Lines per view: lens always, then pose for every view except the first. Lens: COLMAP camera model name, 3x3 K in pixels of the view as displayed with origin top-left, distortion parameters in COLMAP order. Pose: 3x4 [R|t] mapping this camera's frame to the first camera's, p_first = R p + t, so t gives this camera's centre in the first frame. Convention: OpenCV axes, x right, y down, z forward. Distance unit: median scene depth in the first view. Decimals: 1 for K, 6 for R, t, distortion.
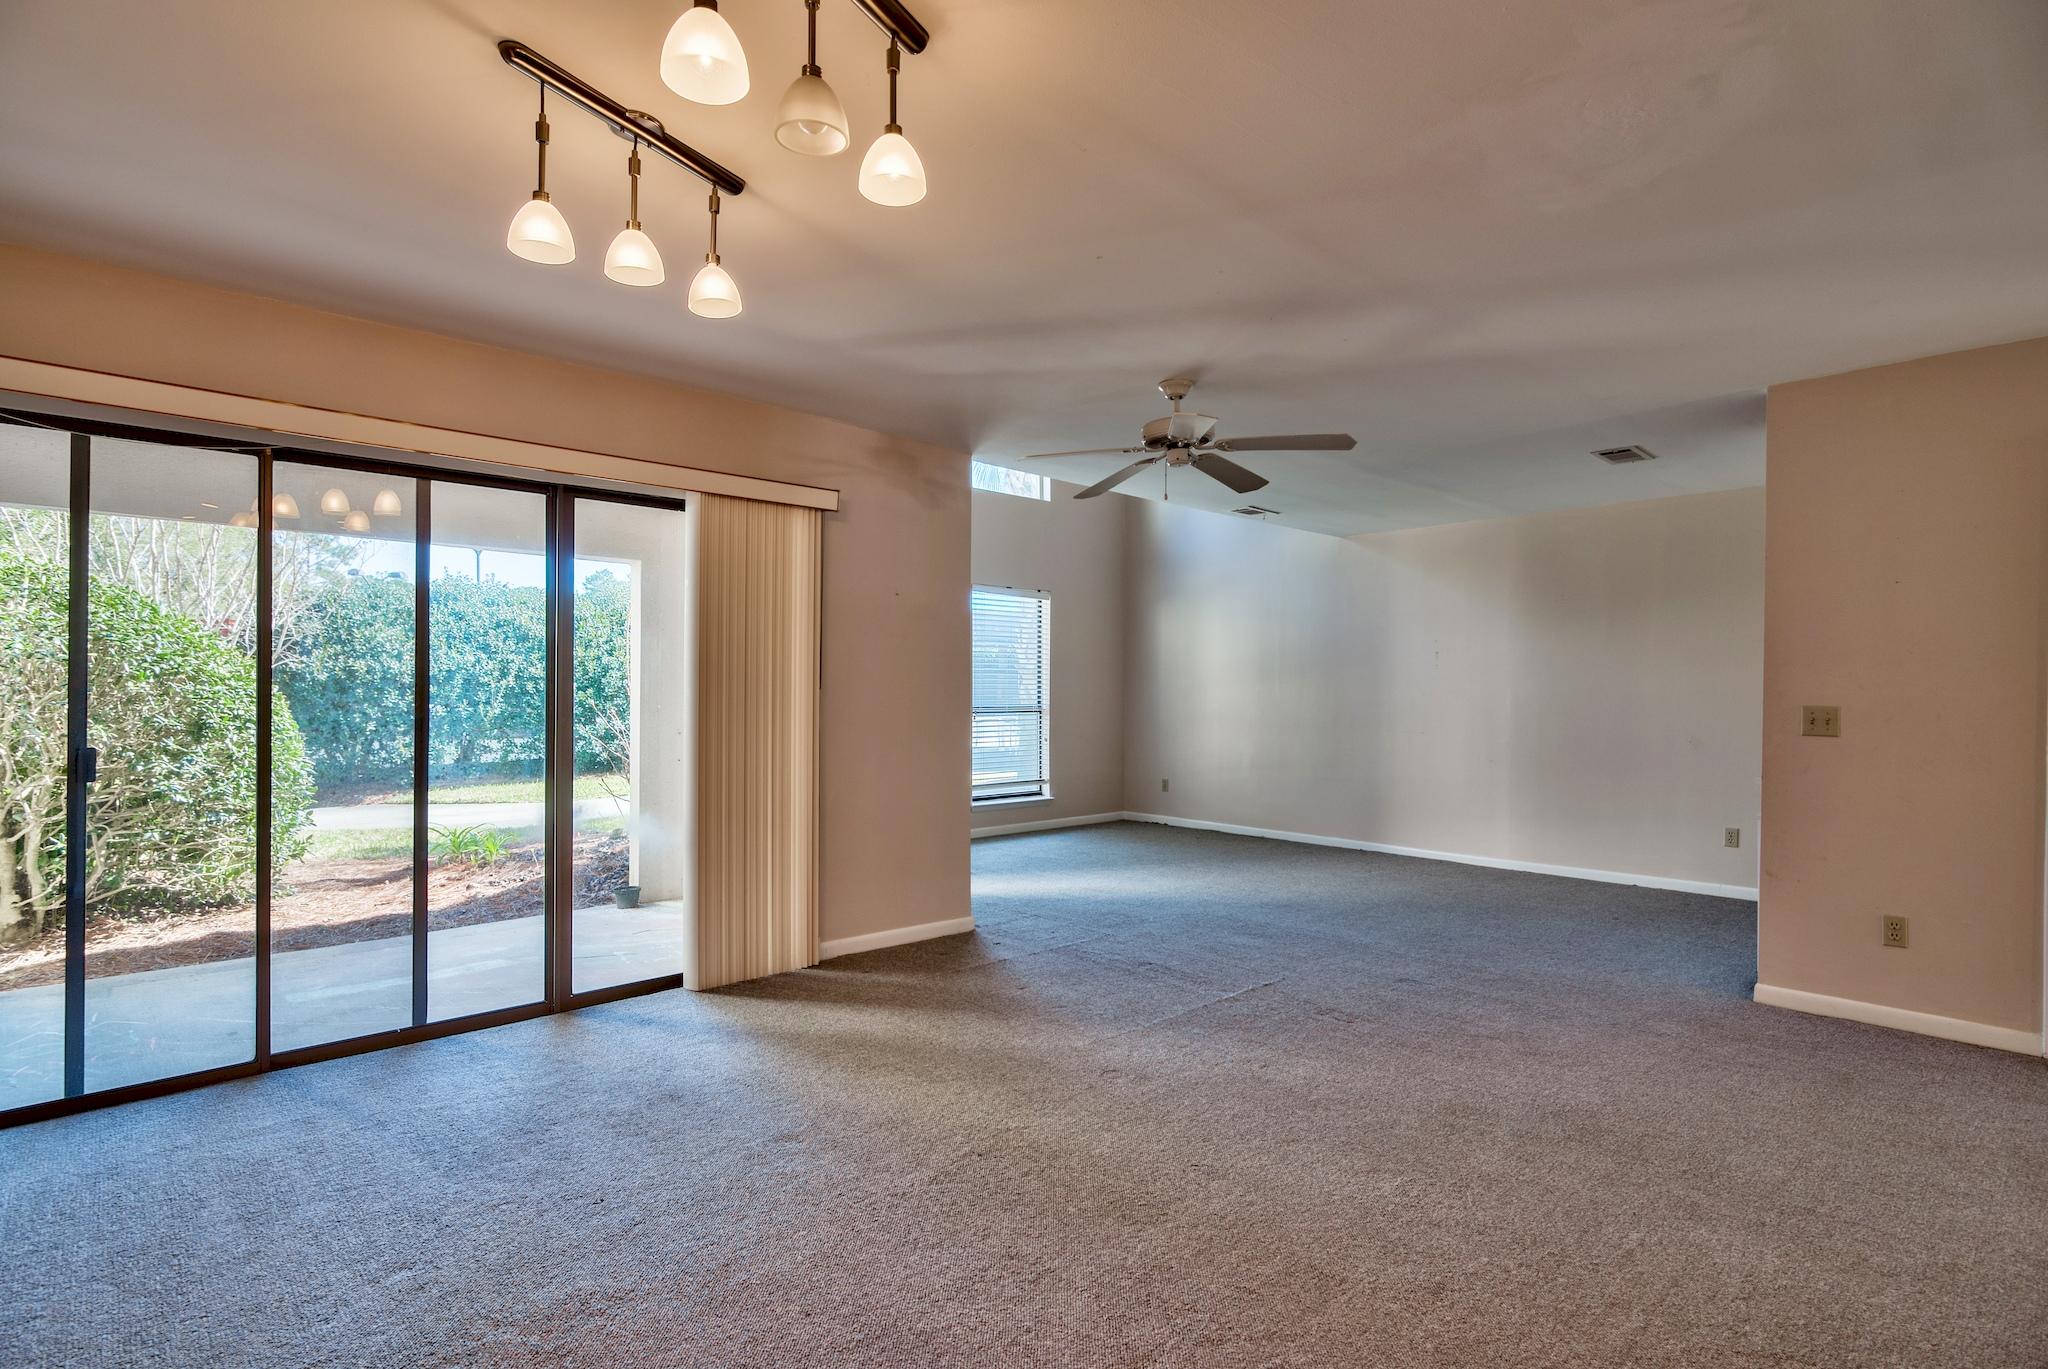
lens RADIAL K [[988.4, 0, 1026.8], [0, 988.4, 683.8], [0, 0, 1]] dist [-0.000951, 0.000510]
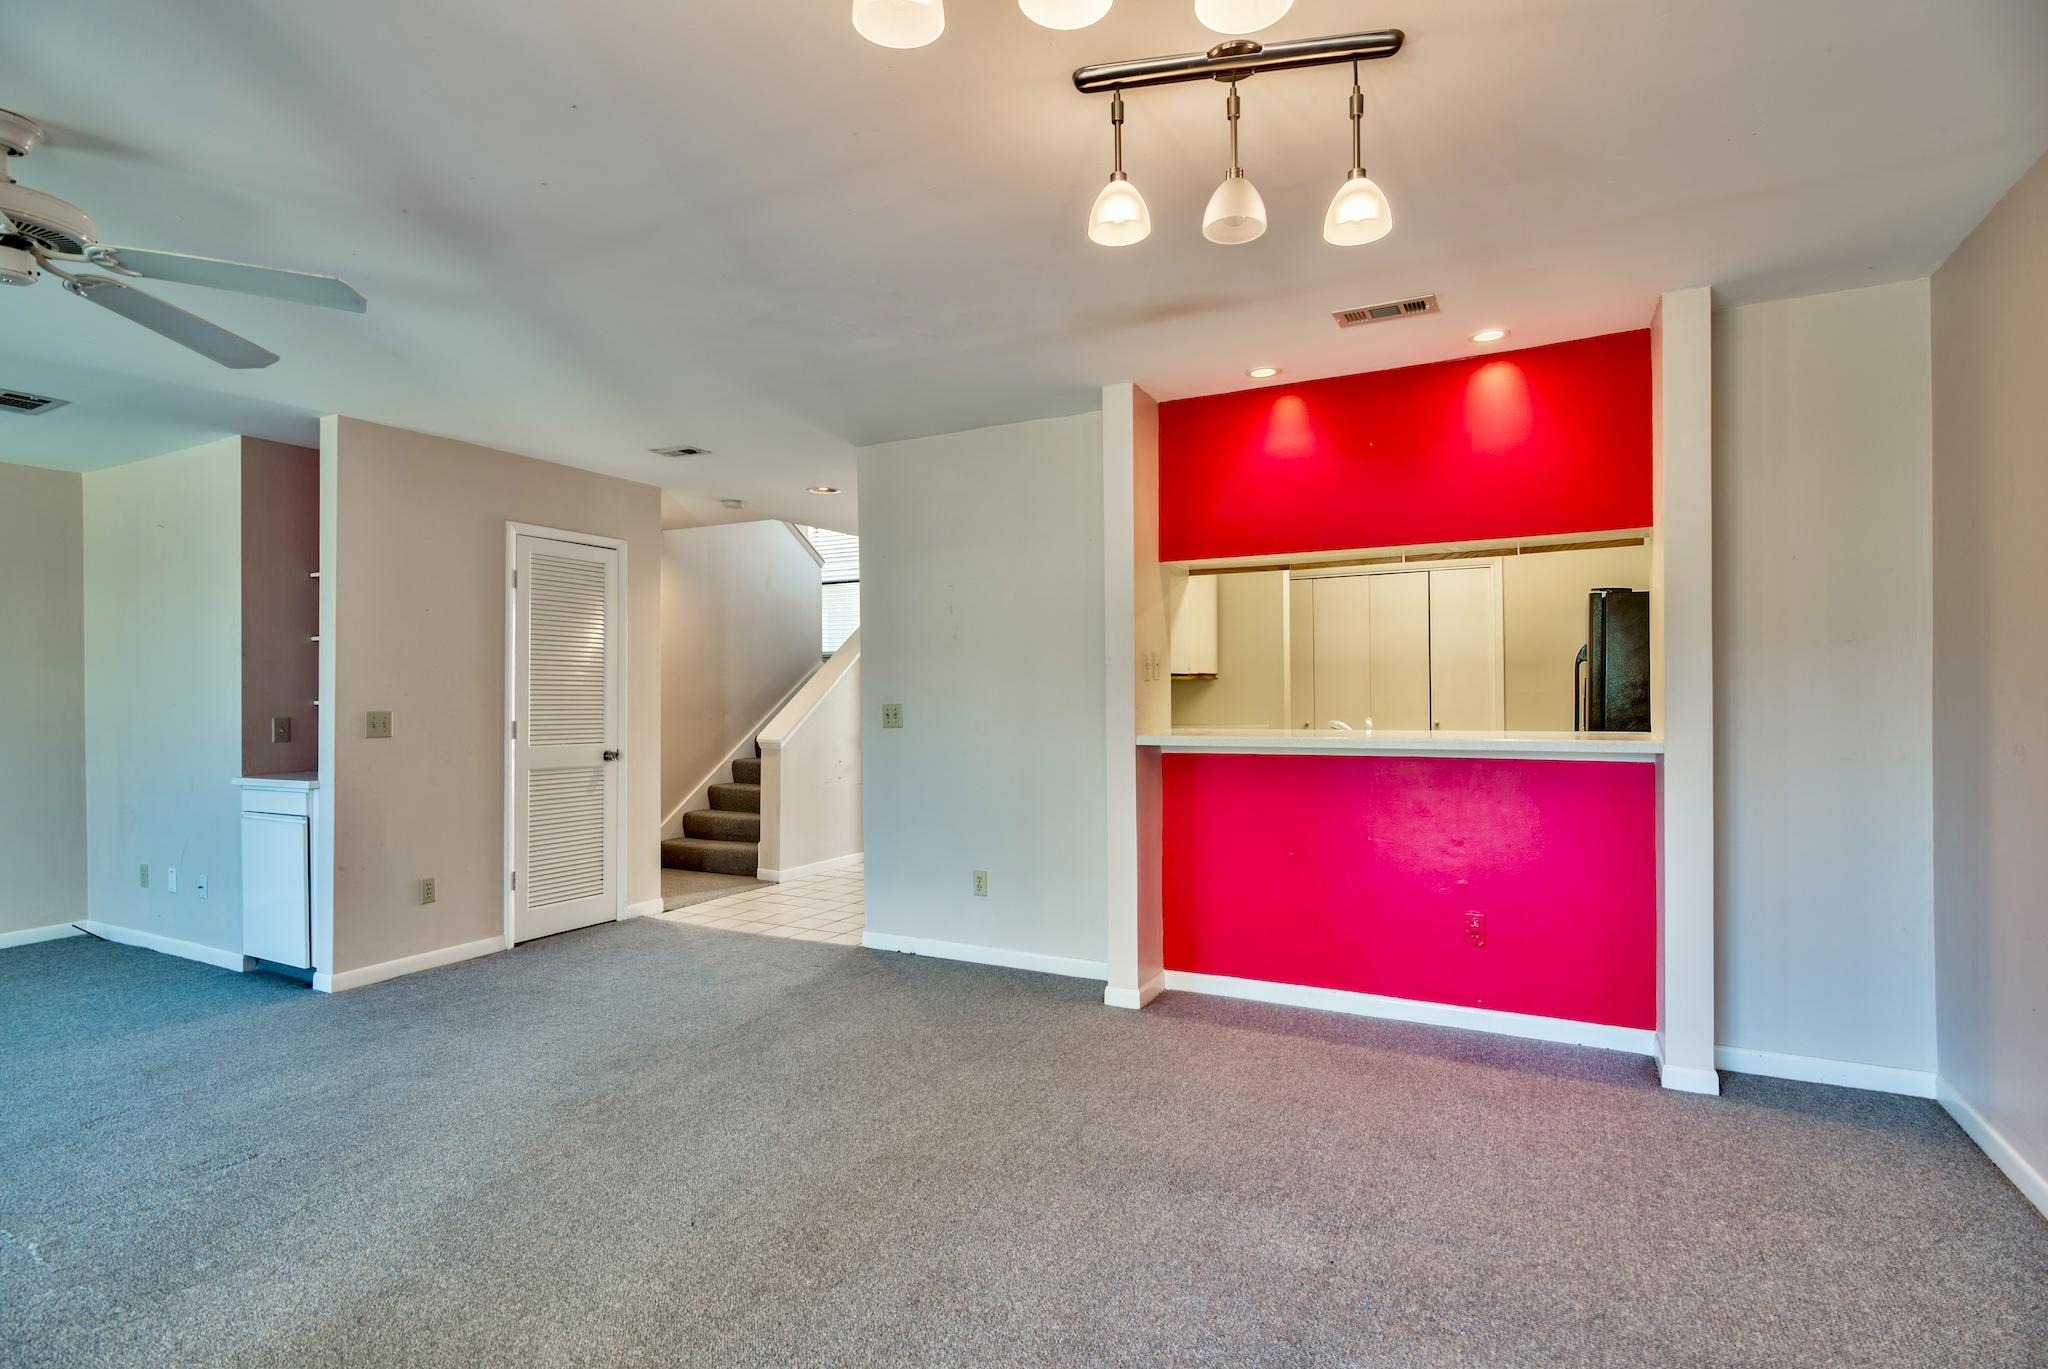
lens RADIAL K [[988.4, 0, 1028.8], [0, 988.4, 691.1], [0, 0, 1]] dist [-0.000951, 0.000510]
pose [[-0.306995, -0.002805, 0.951707, -0.526562], [0.005971, 0.999970, 0.004873, -0.002212], [-0.951692, 0.007179, -0.306969, 0.650141]]
